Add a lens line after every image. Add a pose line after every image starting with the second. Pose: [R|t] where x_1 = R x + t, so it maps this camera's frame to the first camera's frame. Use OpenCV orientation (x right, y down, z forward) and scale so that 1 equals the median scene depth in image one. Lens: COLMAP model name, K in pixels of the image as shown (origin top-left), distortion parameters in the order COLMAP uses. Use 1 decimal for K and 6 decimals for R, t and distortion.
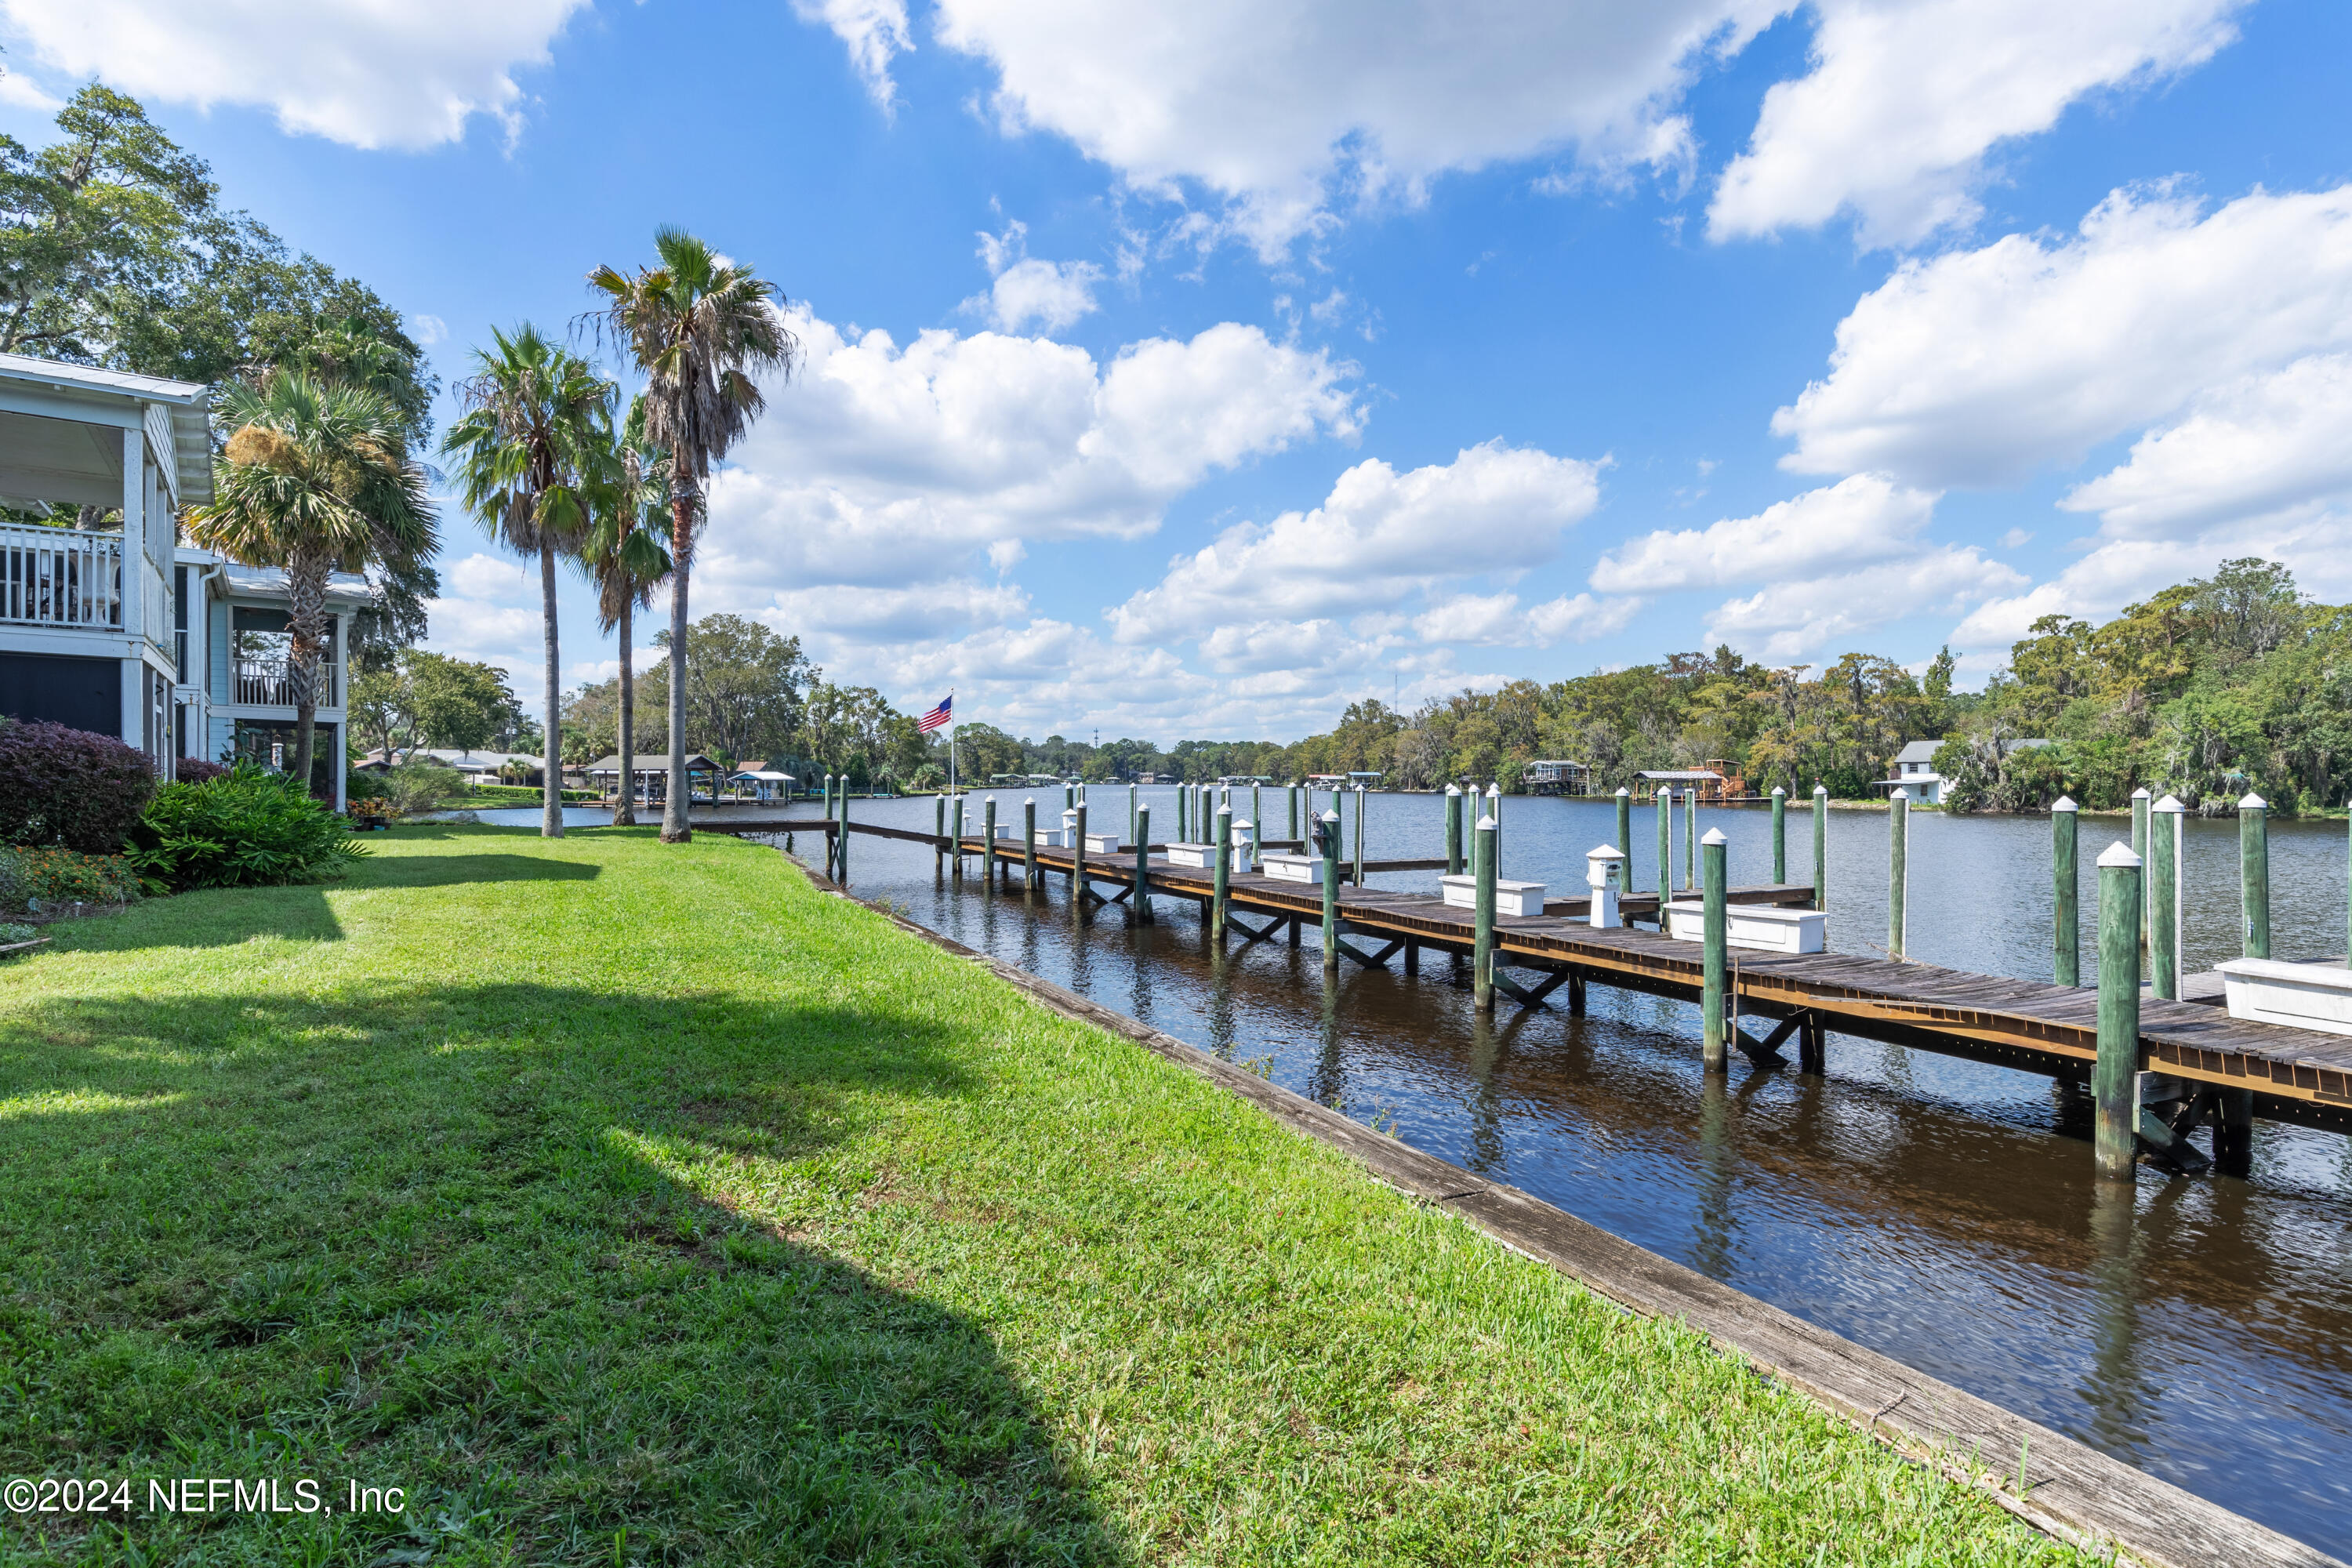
lens RADIAL K [[1205.8, 0, 1190.1], [0, 1205.8, 786.0], [0, 0, 1]] dist [-0.003058, -0.000218]
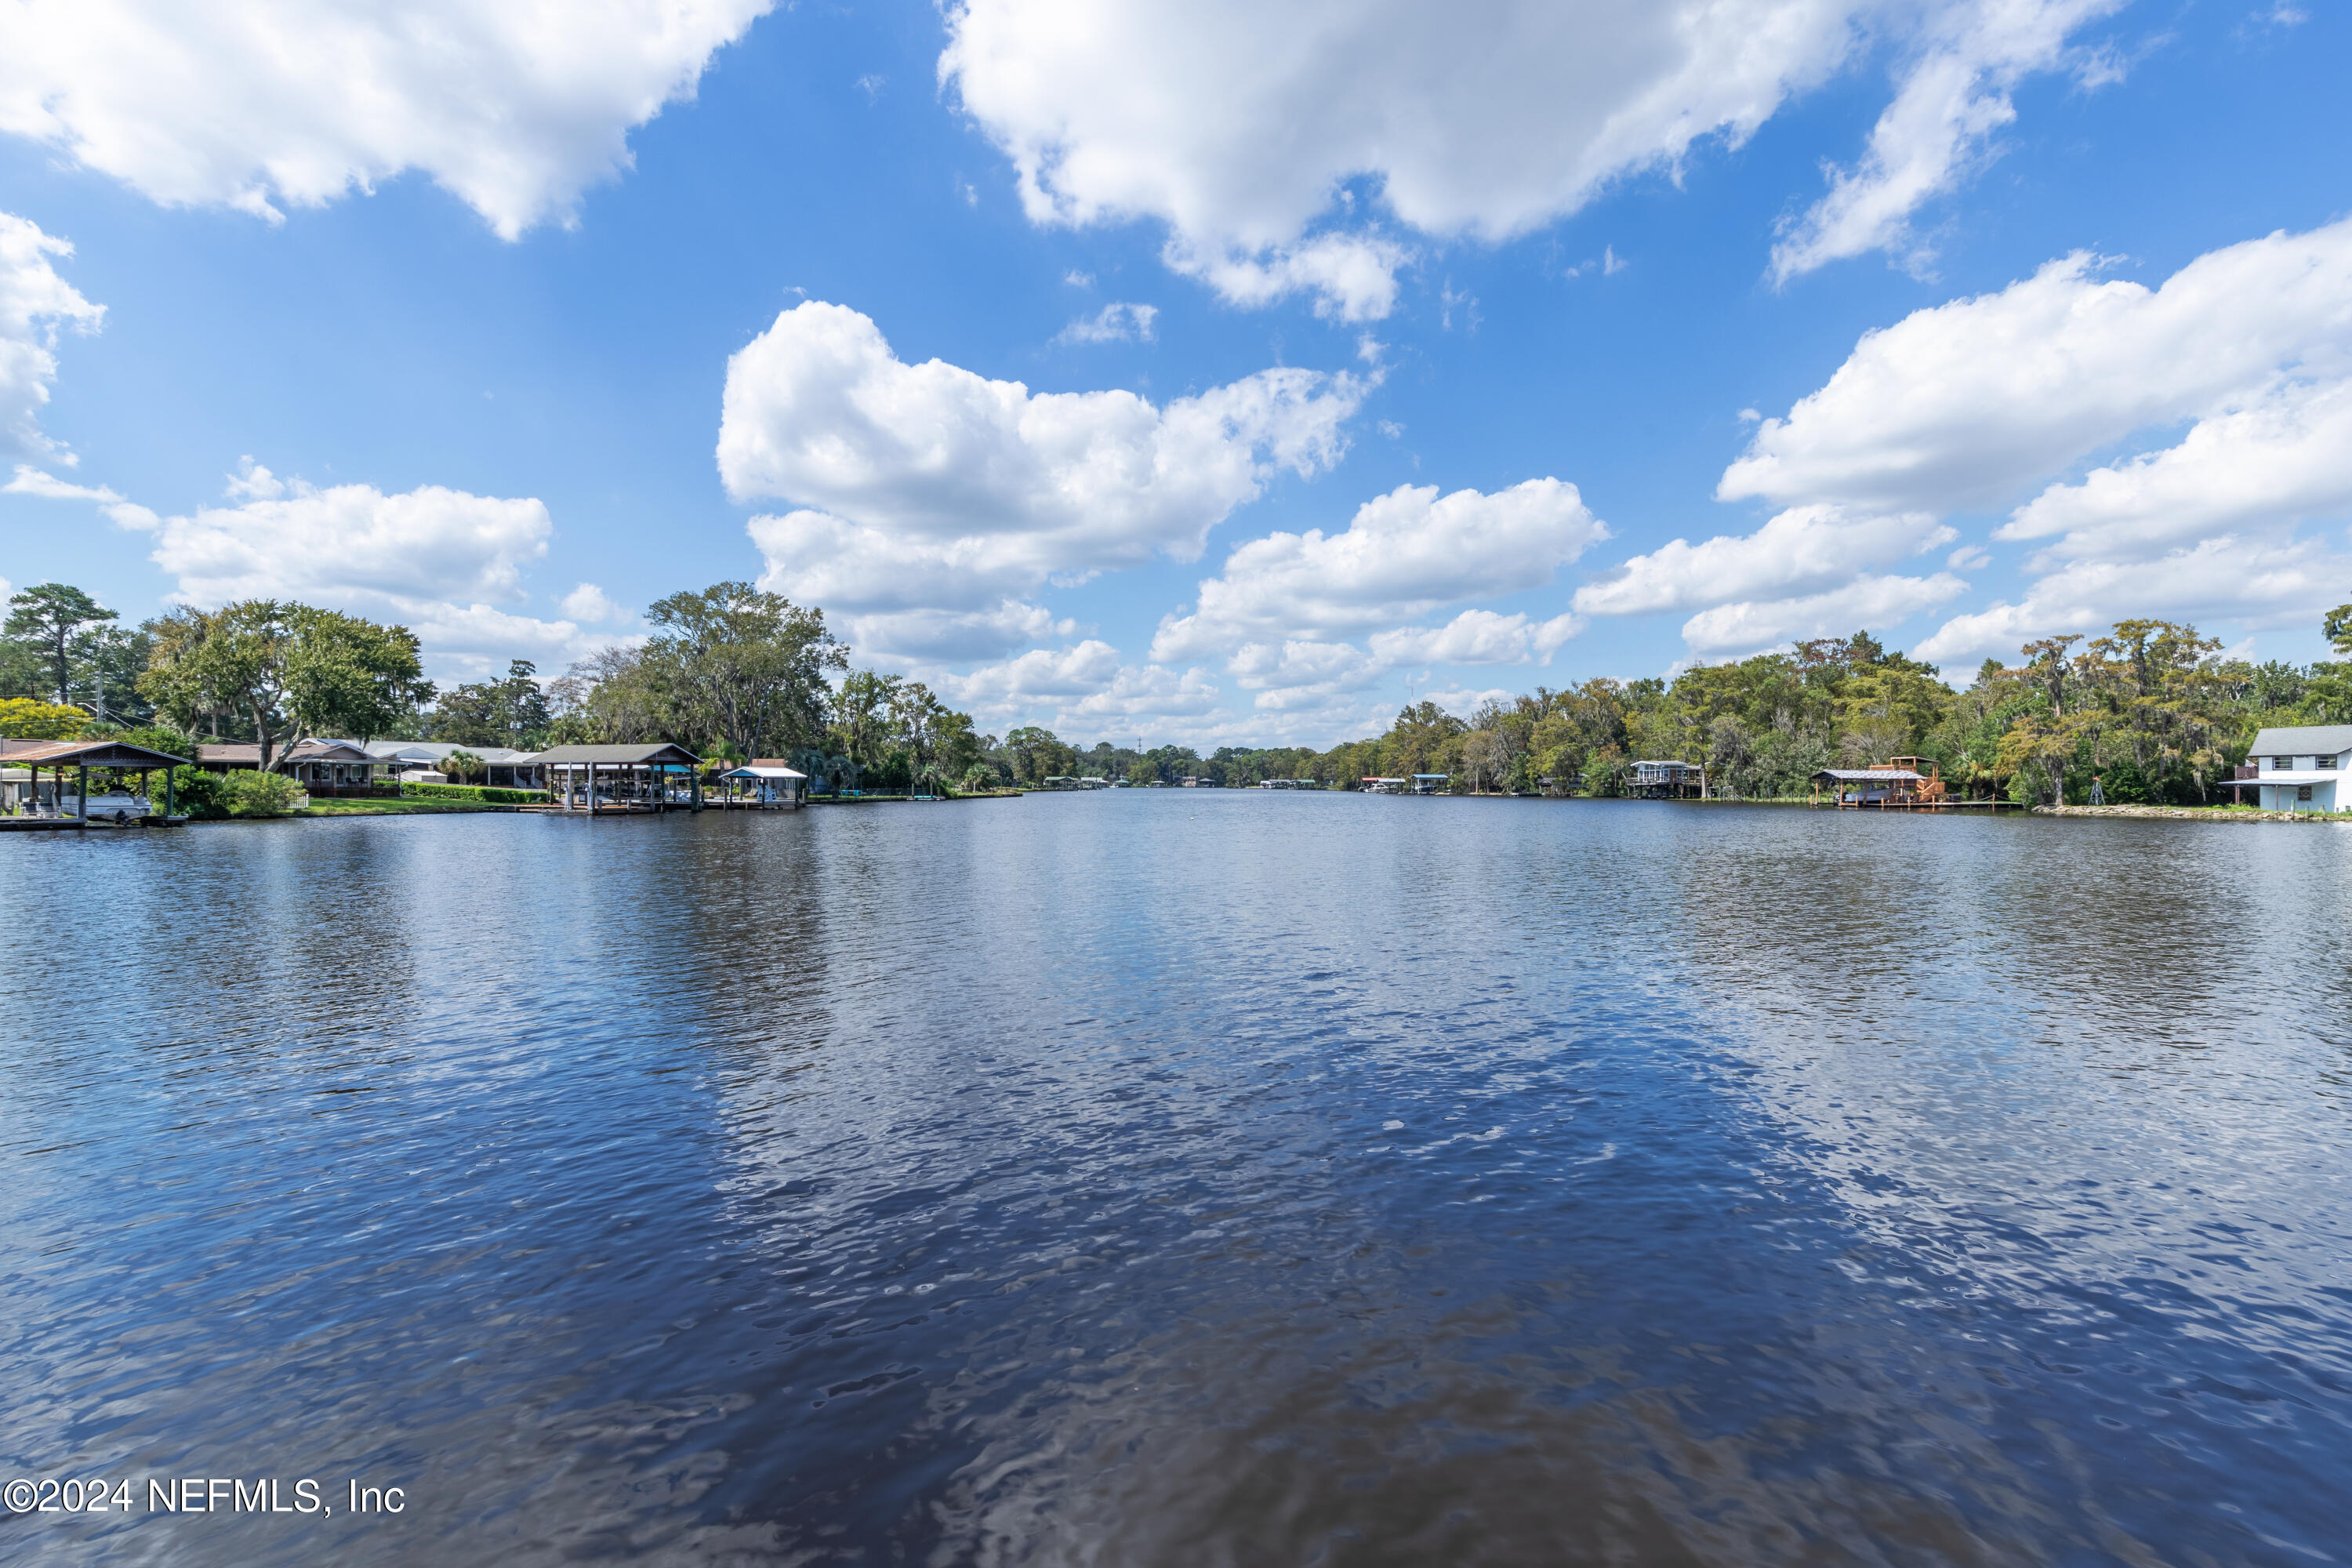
lens RADIAL K [[1057.0, 0, 1179.8], [0, 1057.0, 792.2], [0, 0, 1]] dist [0.007005, -0.002395]
pose [[0.999390, 0.001626, -0.034878, -0.027562], [-0.001550, 0.999996, 0.002196, 0.001146], [0.034882, -0.002141, 0.999389, 0.152482]]
